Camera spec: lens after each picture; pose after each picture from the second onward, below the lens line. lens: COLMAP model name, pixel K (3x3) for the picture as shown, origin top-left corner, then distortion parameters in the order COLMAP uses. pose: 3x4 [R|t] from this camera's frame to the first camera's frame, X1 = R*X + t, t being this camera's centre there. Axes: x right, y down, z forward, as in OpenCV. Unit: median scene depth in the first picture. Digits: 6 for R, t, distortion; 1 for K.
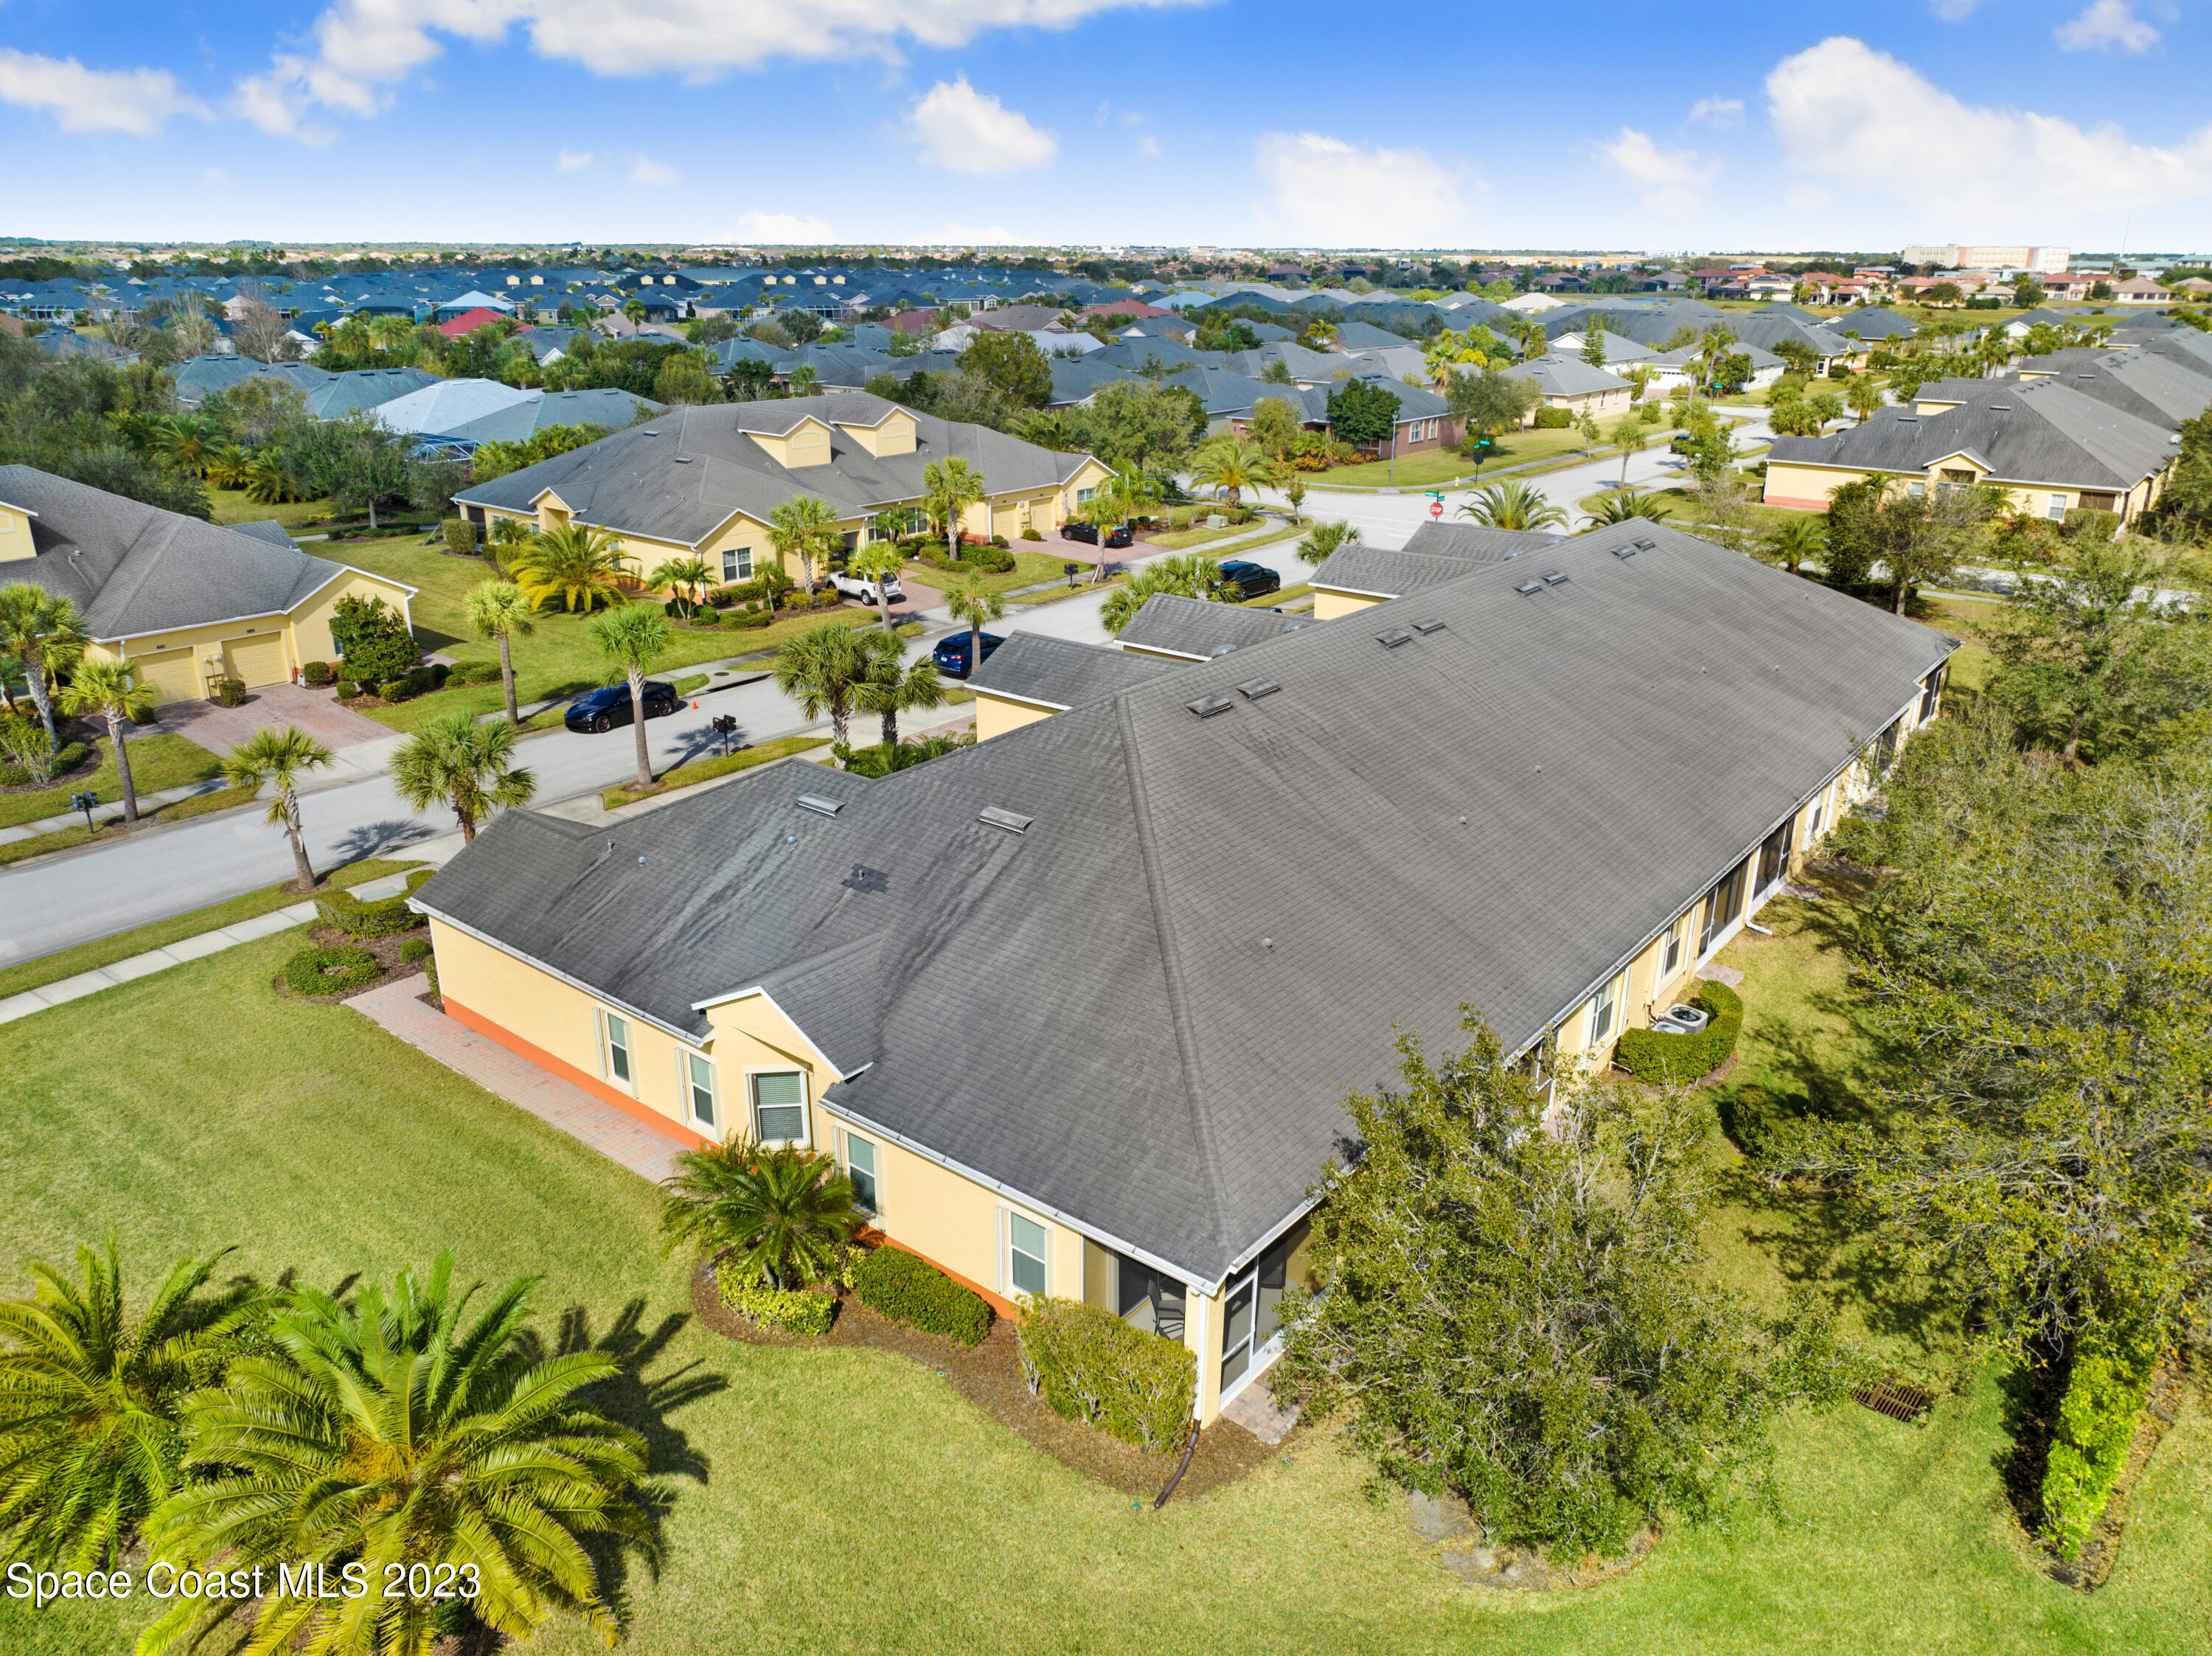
lens RADIAL K [[1600.7, 0, 1106.0], [0, 1600.7, 828.0], [0, 0, 1]] dist [-0.005563, -0.000609]
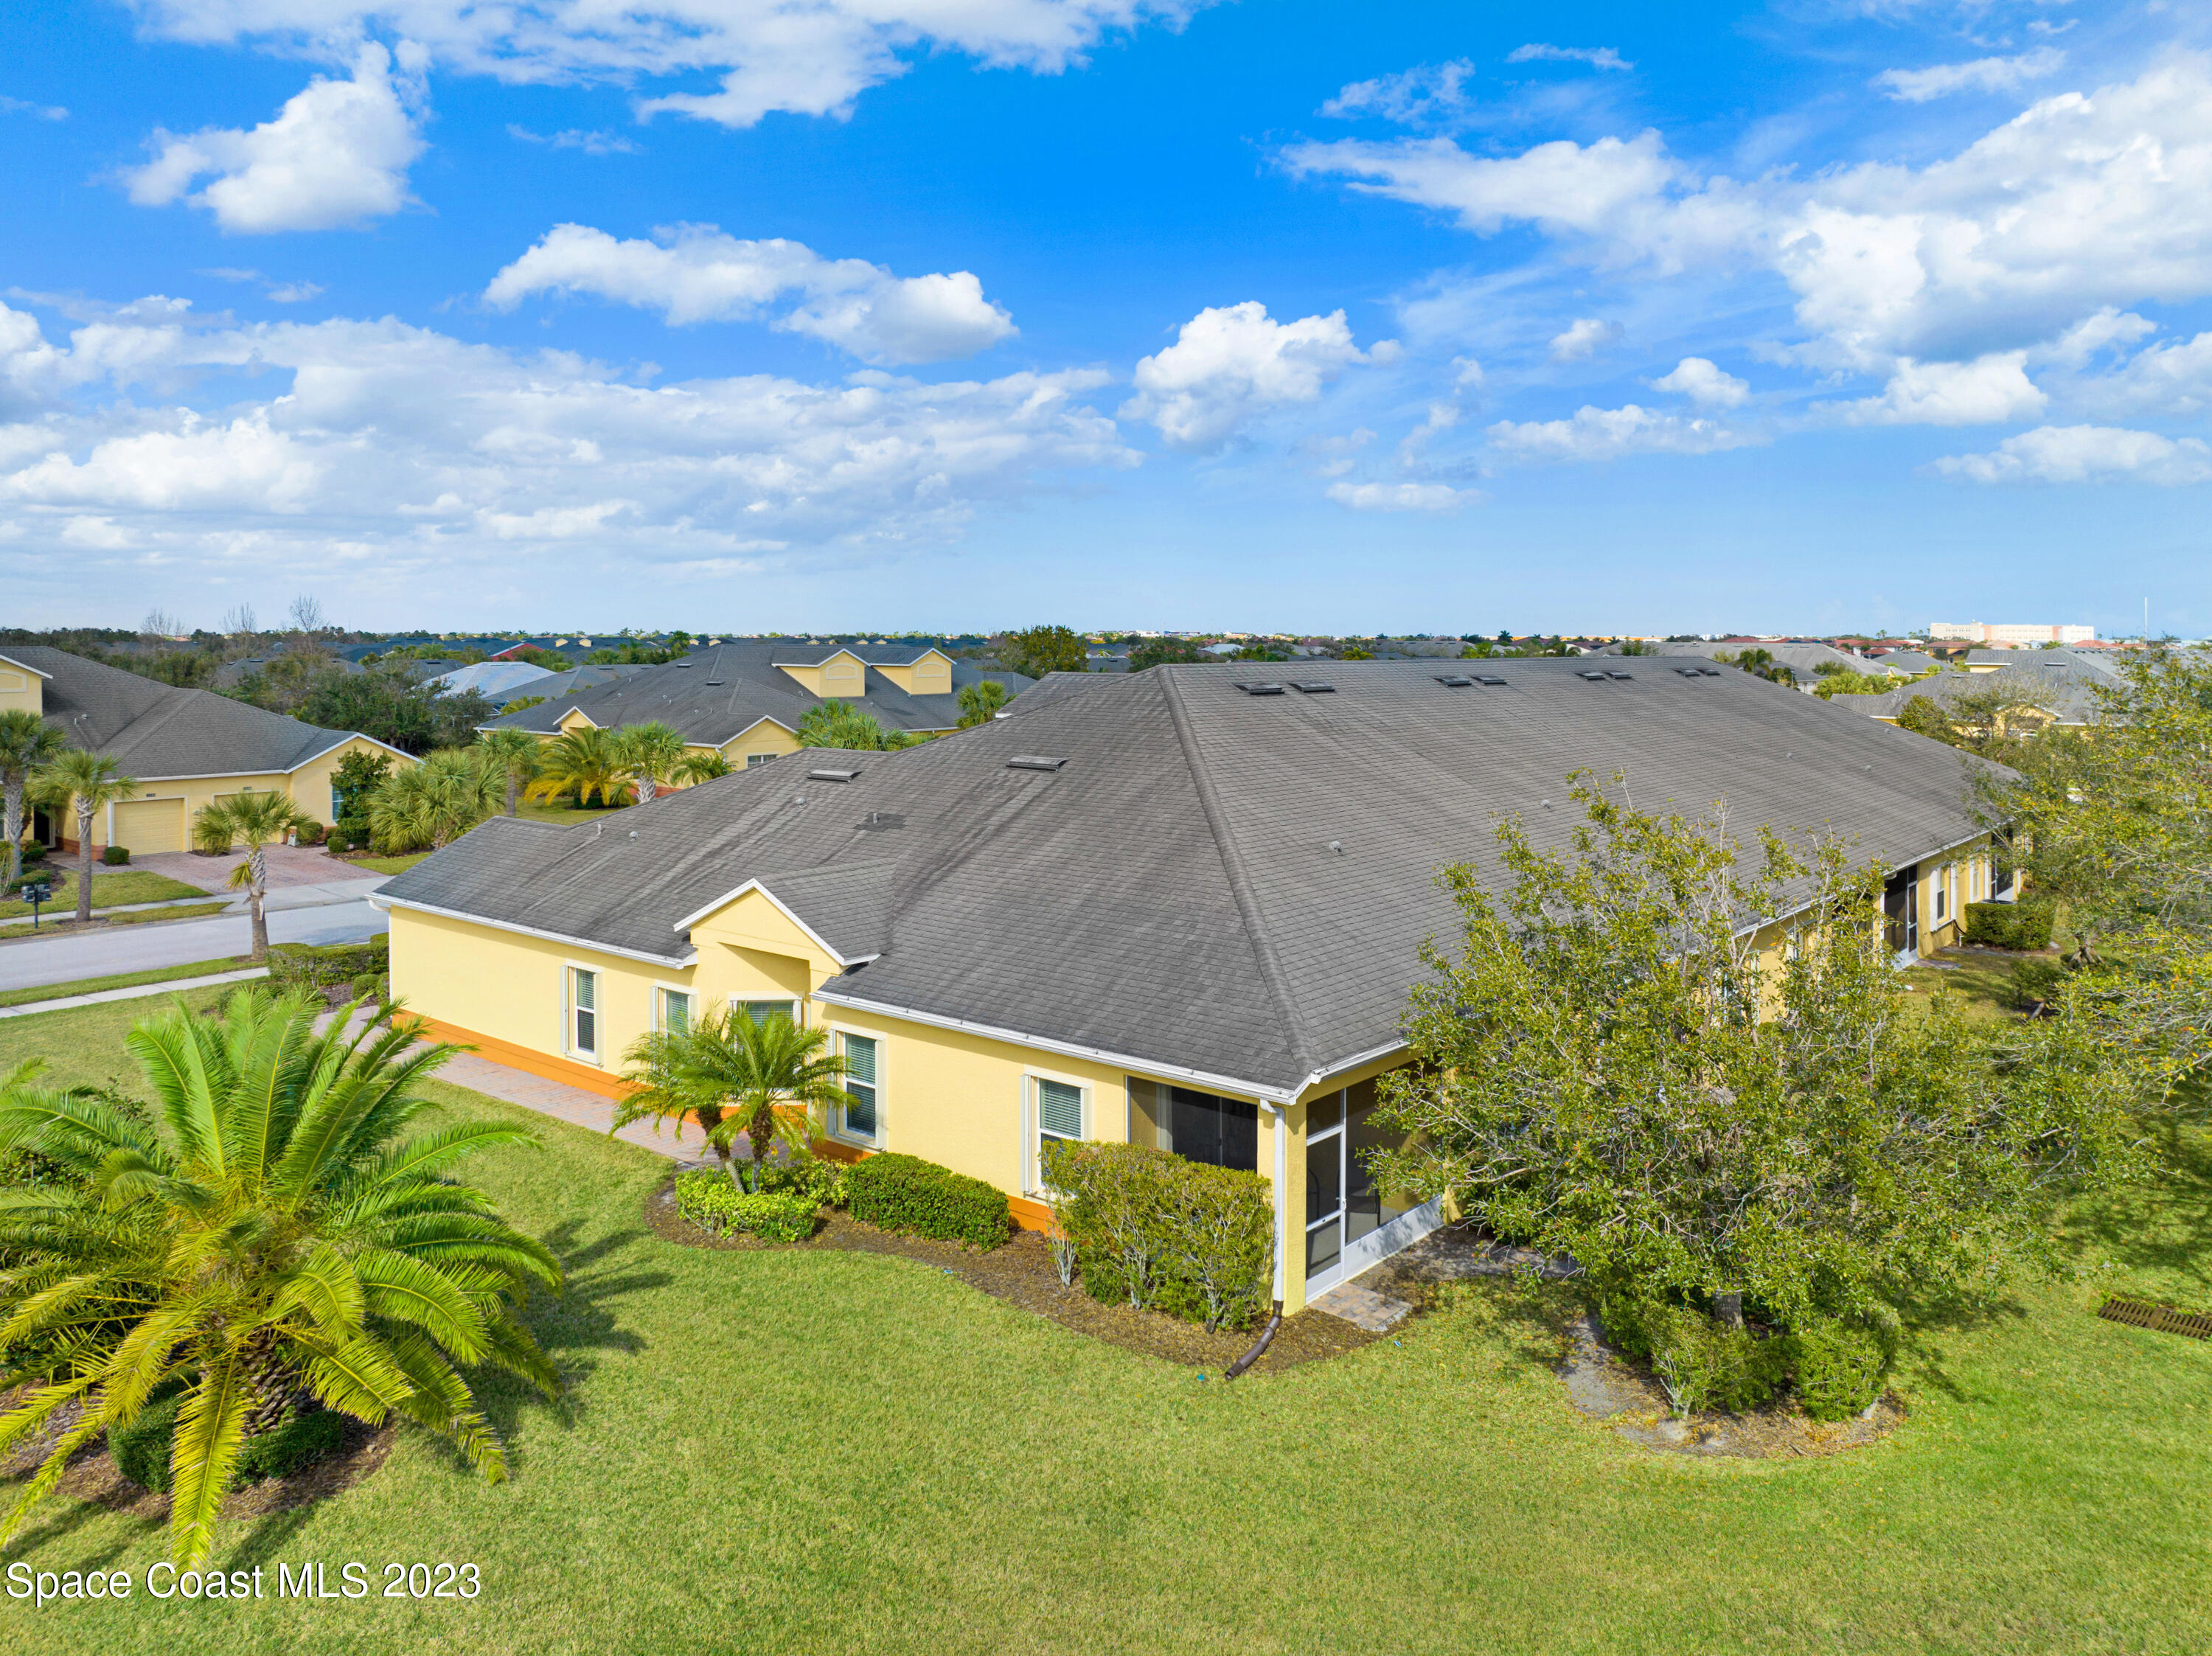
lens RADIAL K [[1649.2, 0, 1117.0], [0, 1649.2, 822.4], [0, 0, 1]] dist [-0.004073, 0.004327]
pose [[0.999807, -0.013007, -0.014738, -0.005510], [0.007068, 0.937501, -0.347912, 0.398280], [0.018342, 0.347740, 0.937411, 0.158326]]
